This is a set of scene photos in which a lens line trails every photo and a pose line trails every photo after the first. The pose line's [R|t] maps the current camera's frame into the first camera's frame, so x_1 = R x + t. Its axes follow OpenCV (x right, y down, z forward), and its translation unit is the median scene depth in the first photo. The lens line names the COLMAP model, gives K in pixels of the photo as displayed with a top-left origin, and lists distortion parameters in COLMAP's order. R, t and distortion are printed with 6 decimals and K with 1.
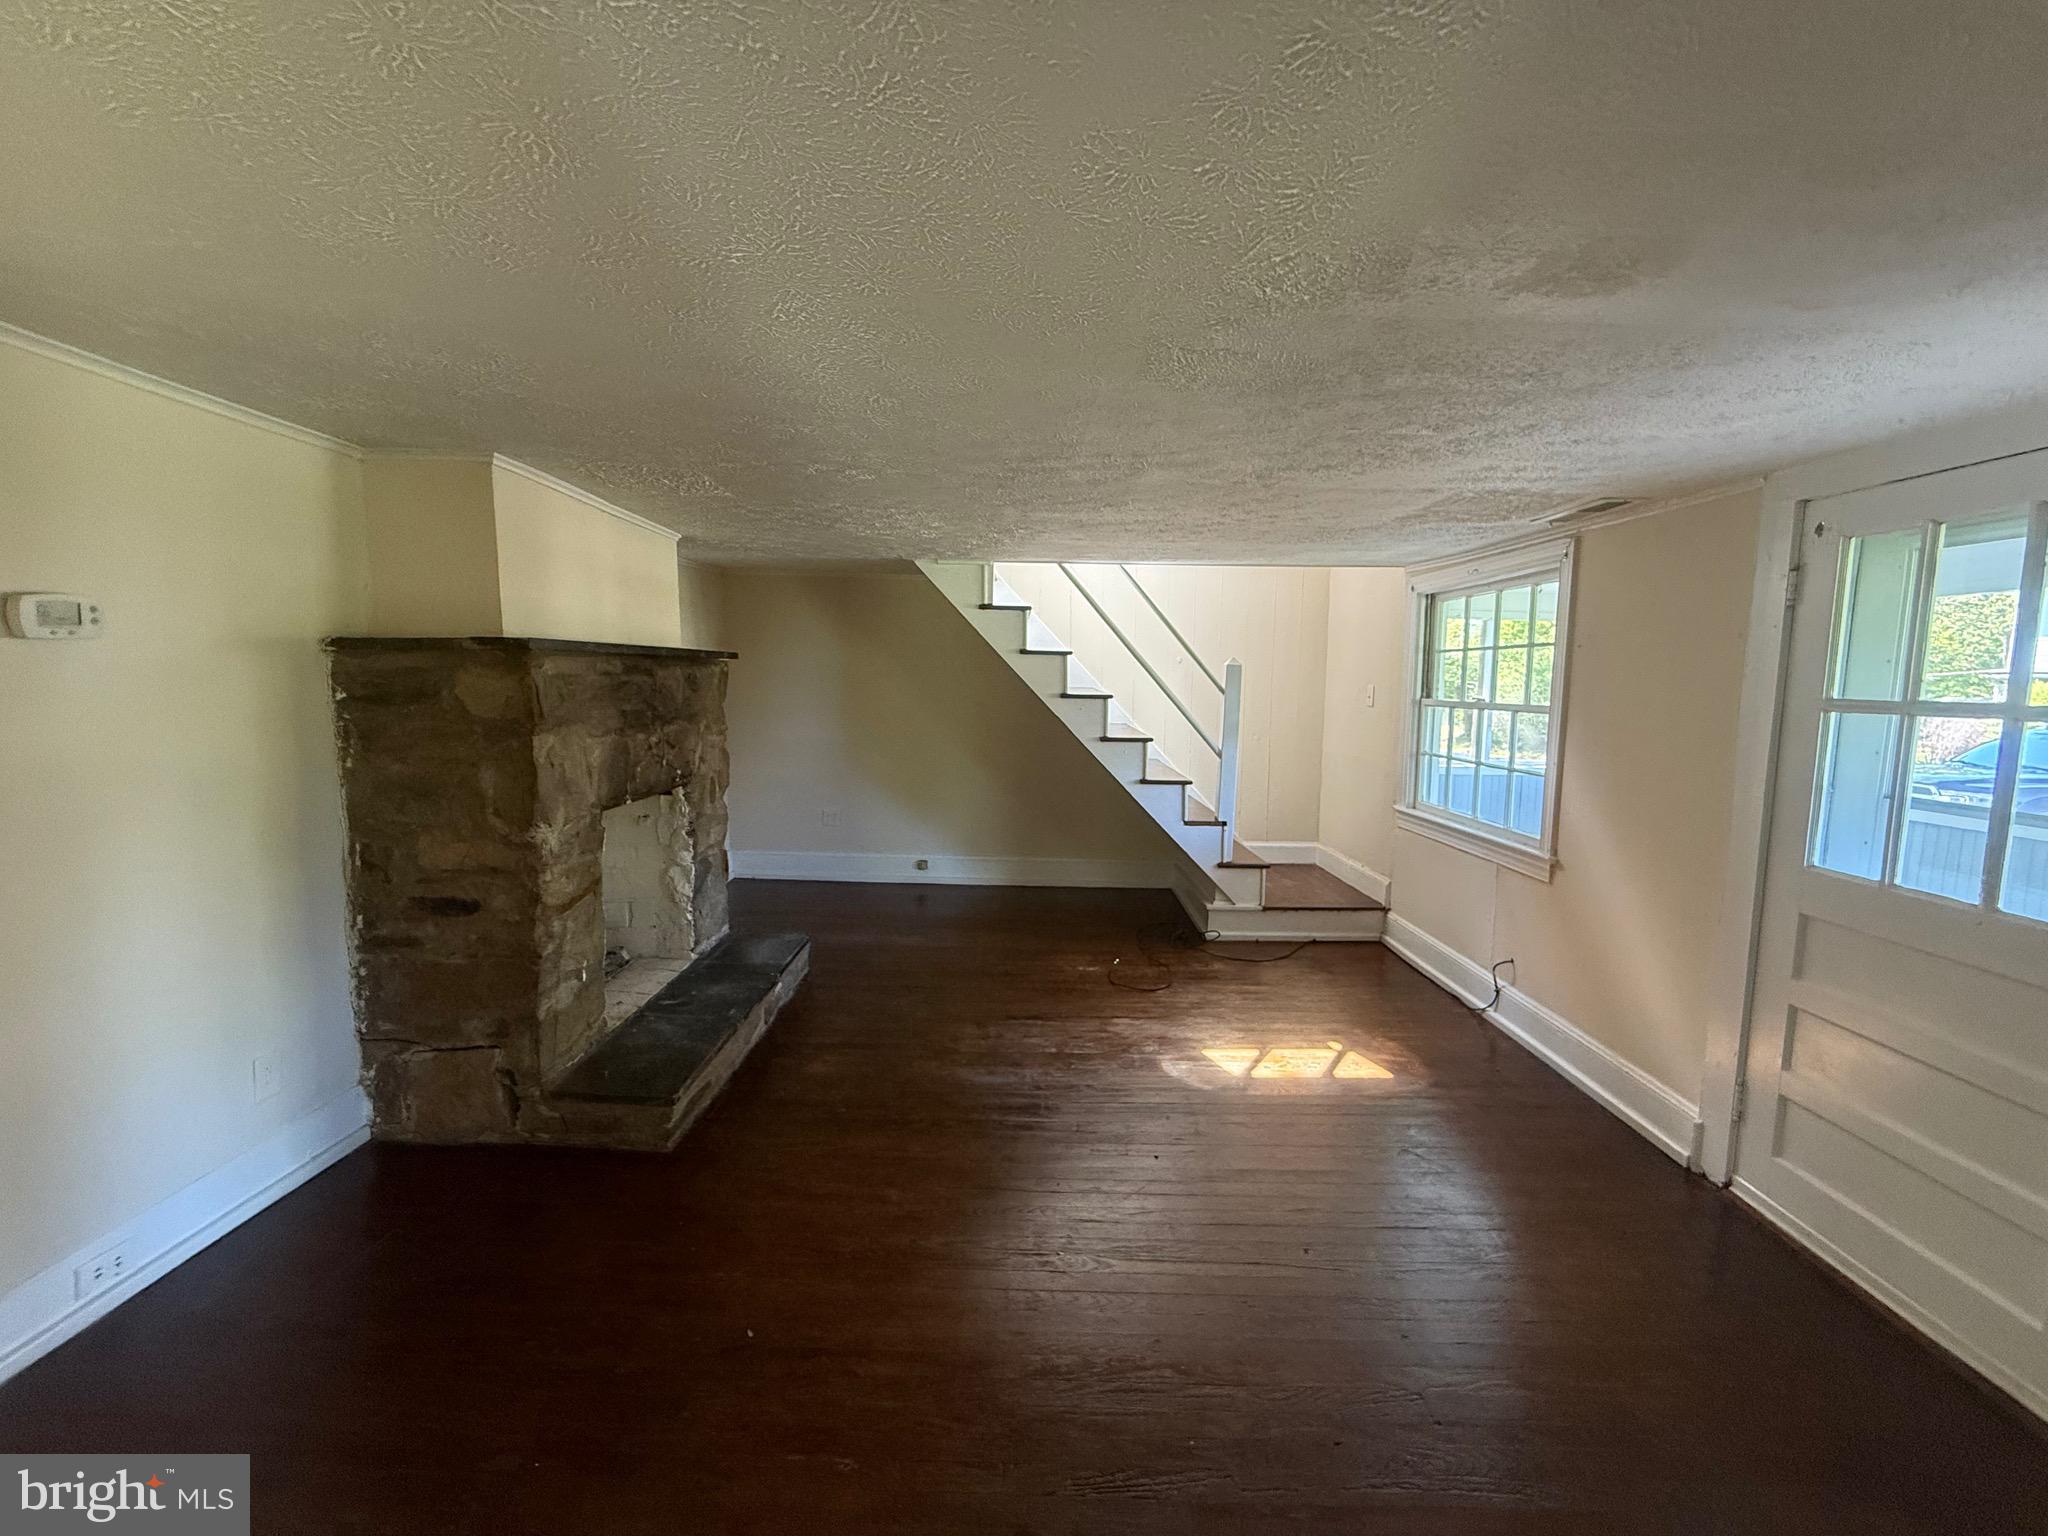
lens RADIAL K [[815.5, 0, 1020.3], [0, 815.5, 771.8], [0, 0, 1]] dist [-0.000062, 0.000041]
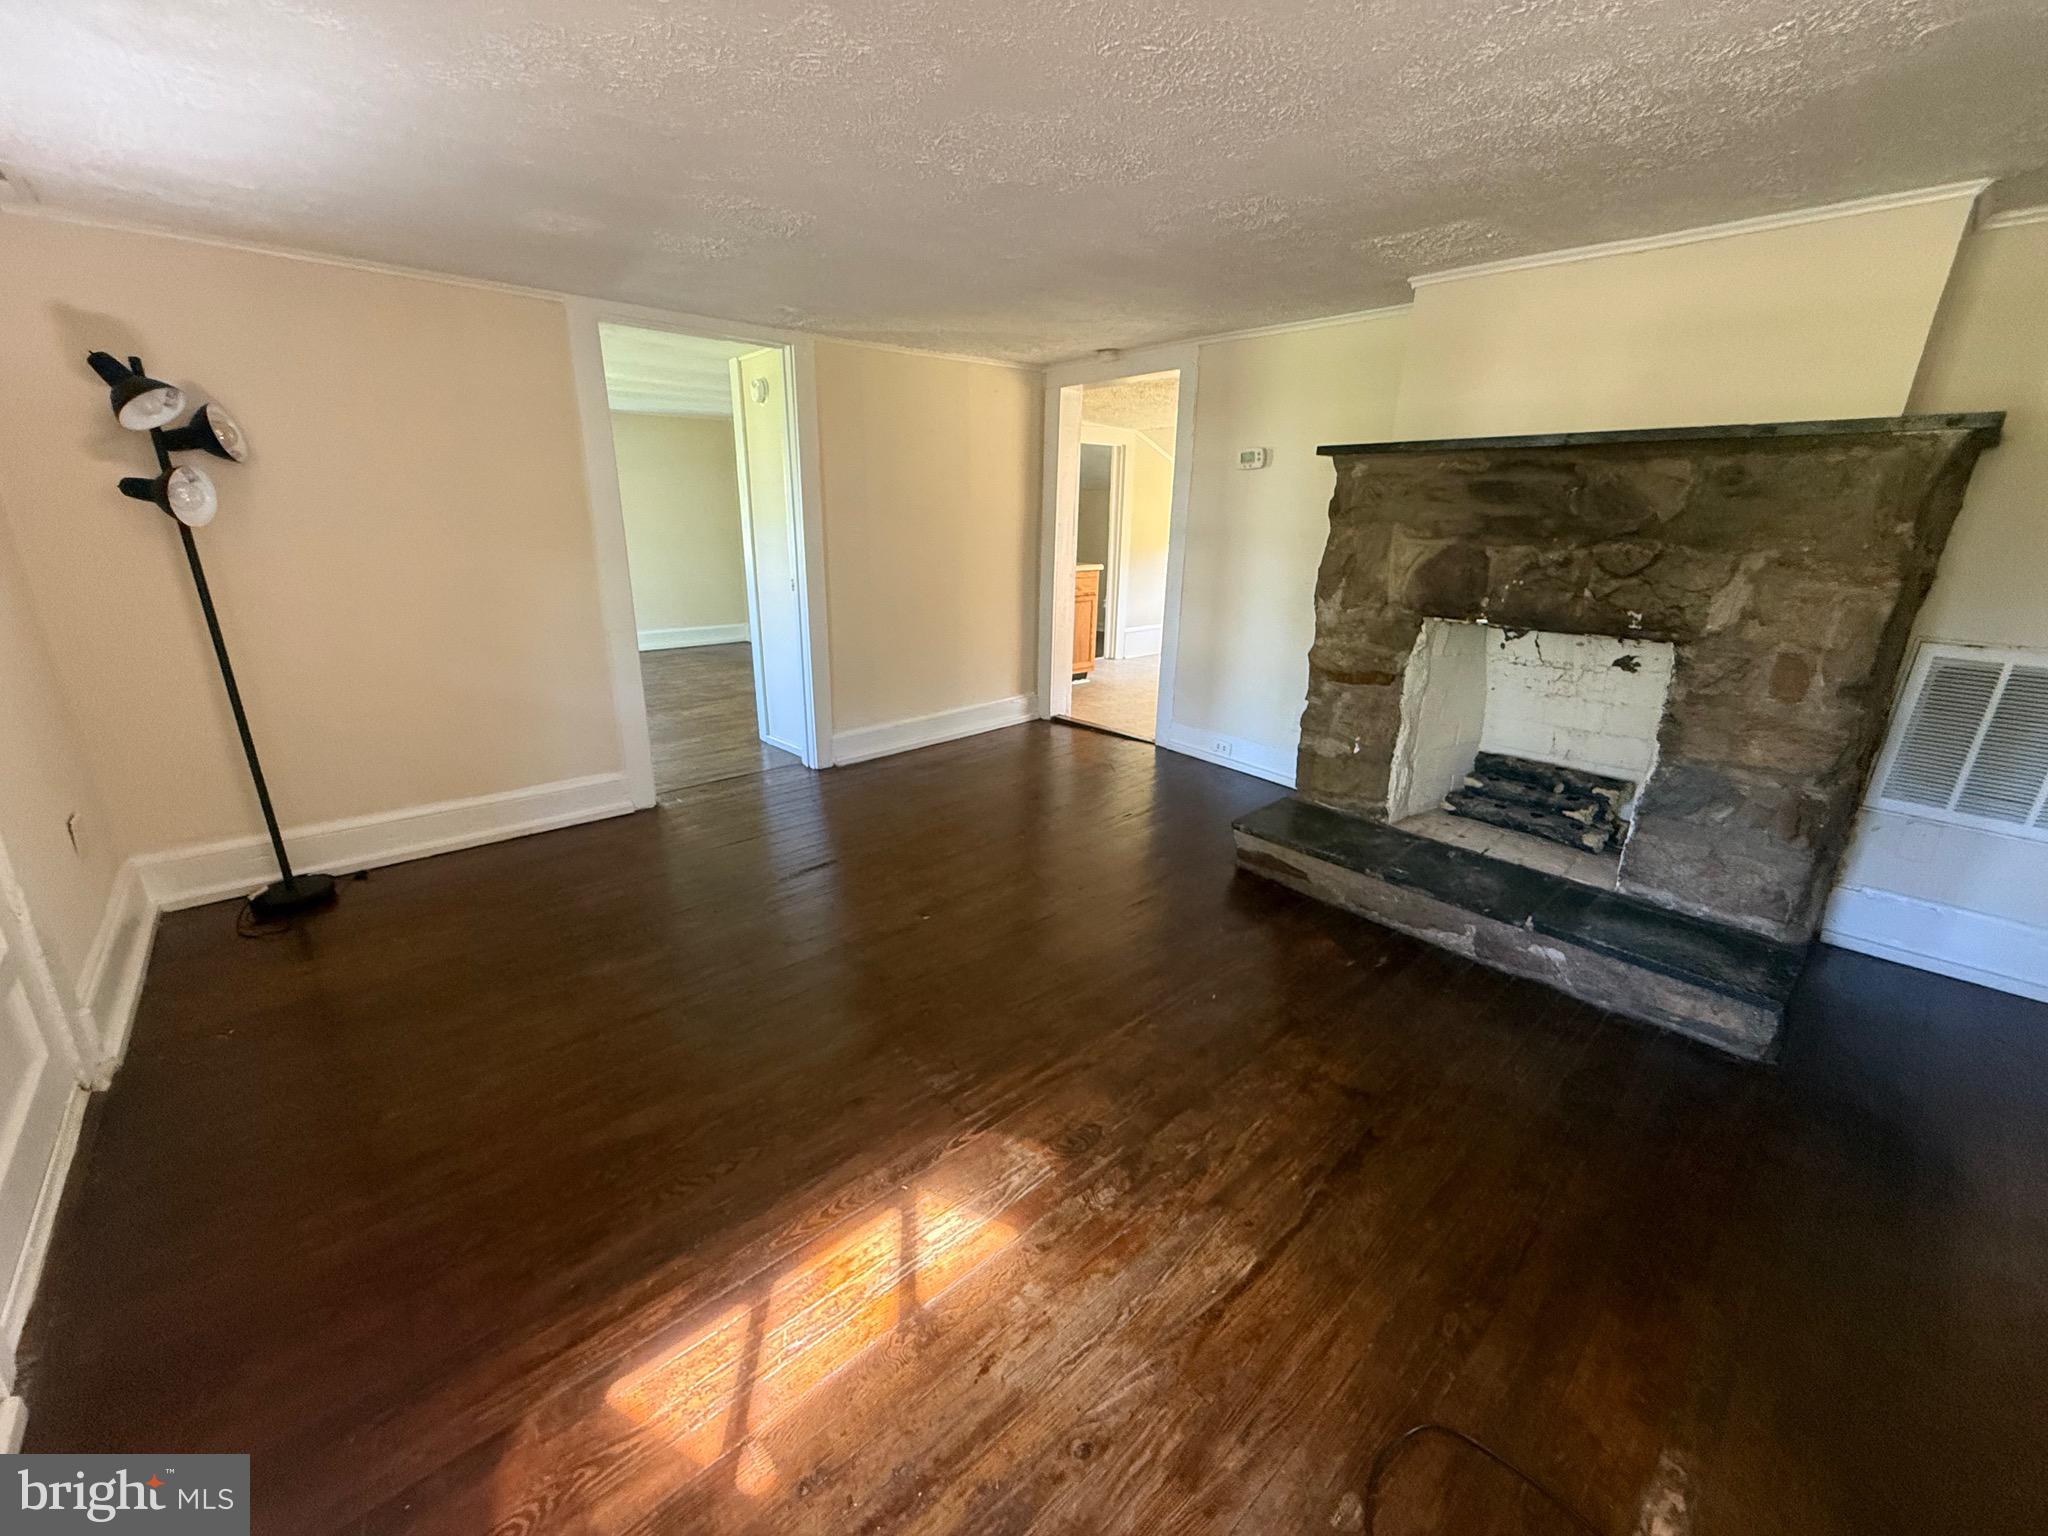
lens RADIAL K [[815.5, 0, 1020.3], [0, 815.5, 771.8], [0, 0, 1]] dist [-0.000062, 0.000041]
pose [[-0.740589, 0.178166, -0.647908, 0.482636], [-0.109692, 0.919220, 0.378157, -0.089257], [0.662944, 0.351130, -0.661221, 1.218848]]
